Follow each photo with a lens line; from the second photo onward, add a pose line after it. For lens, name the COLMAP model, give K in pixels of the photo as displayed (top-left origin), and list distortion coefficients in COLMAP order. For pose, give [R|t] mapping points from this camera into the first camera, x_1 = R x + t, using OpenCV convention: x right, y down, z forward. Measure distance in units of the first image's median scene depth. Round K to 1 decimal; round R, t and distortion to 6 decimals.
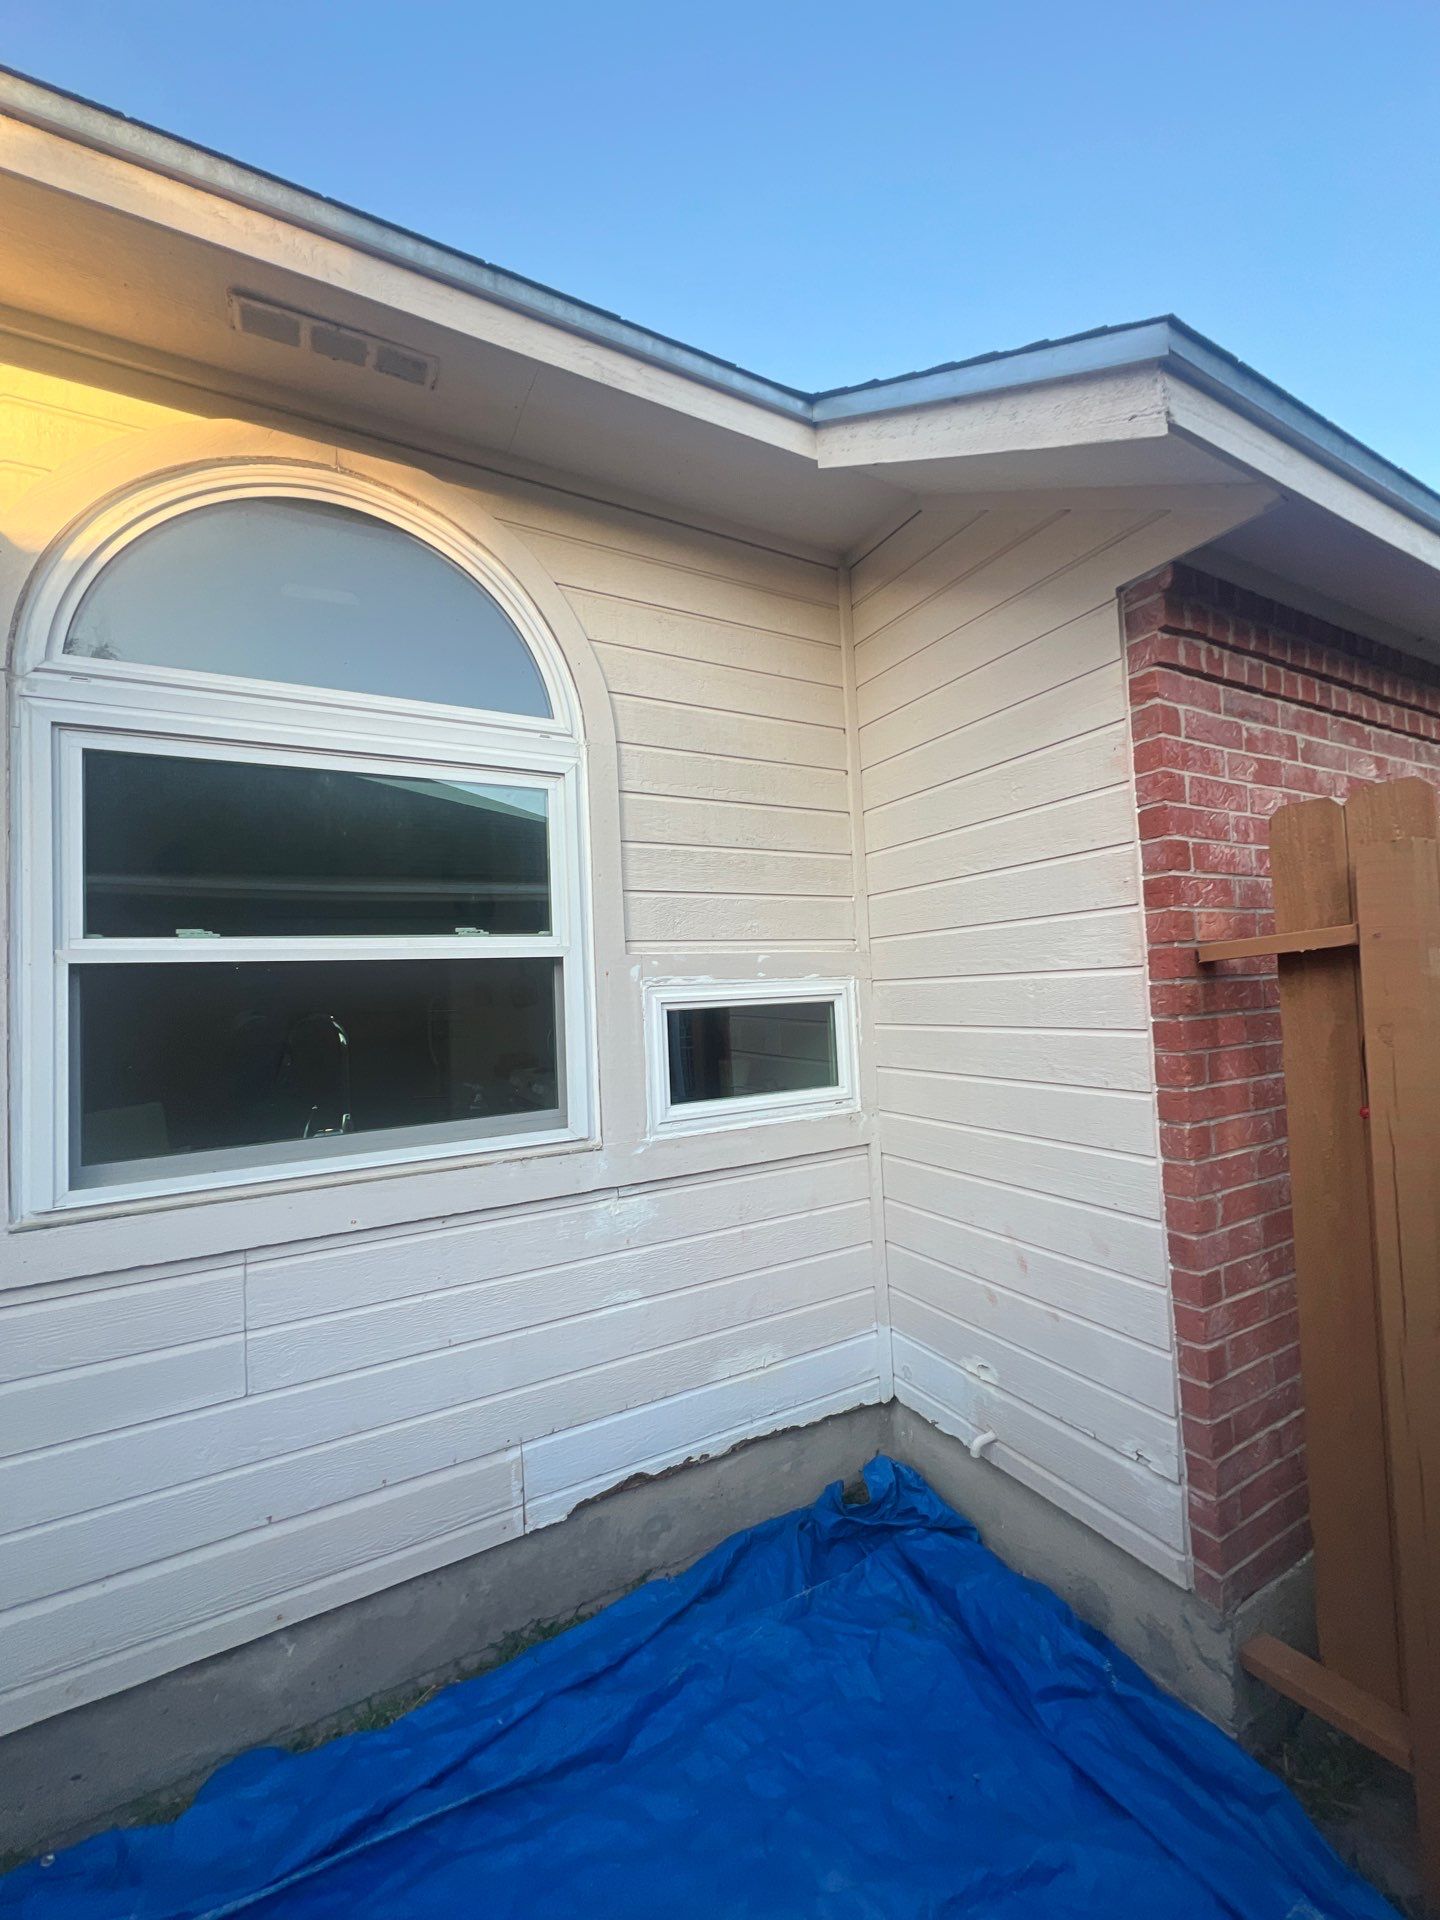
lens RADIAL K [[769.3, 0, 724.7], [0, 769.3, 955.6], [0, 0, 1]] dist [-0.002228, 0.000306]
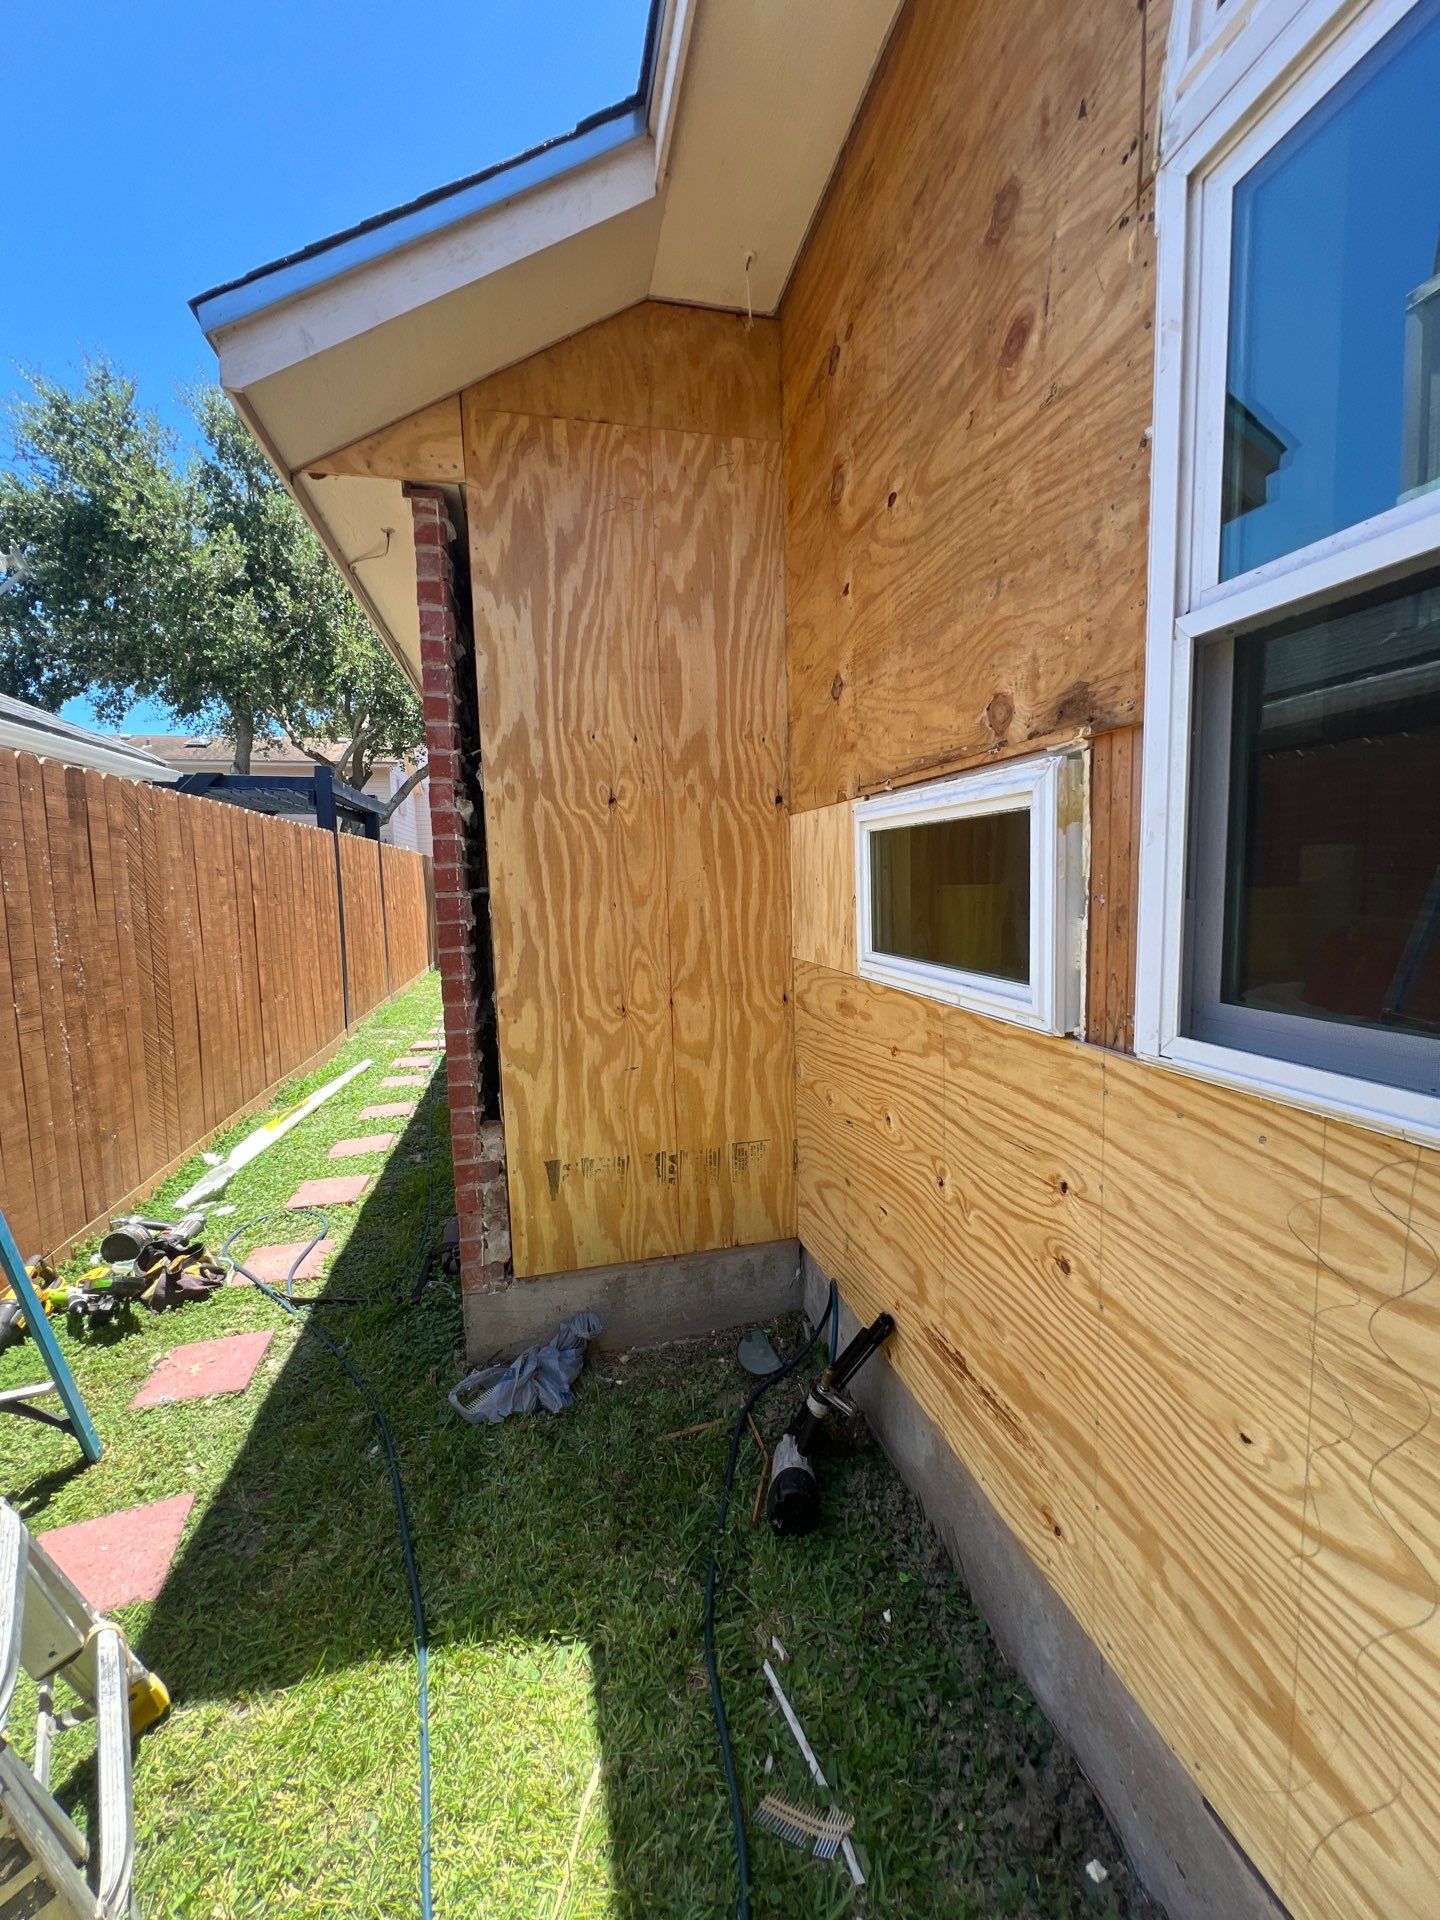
lens RADIAL K [[769.3, 0, 725.5], [0, 769.3, 956.5], [0, 0, 1]] dist [-0.002228, 0.000306]
pose [[-0.262098, 0.149005, -0.953468, -0.180676], [0.081683, 0.987888, 0.131930, 0.122323], [0.961578, -0.043304, -0.271095, 0.729272]]
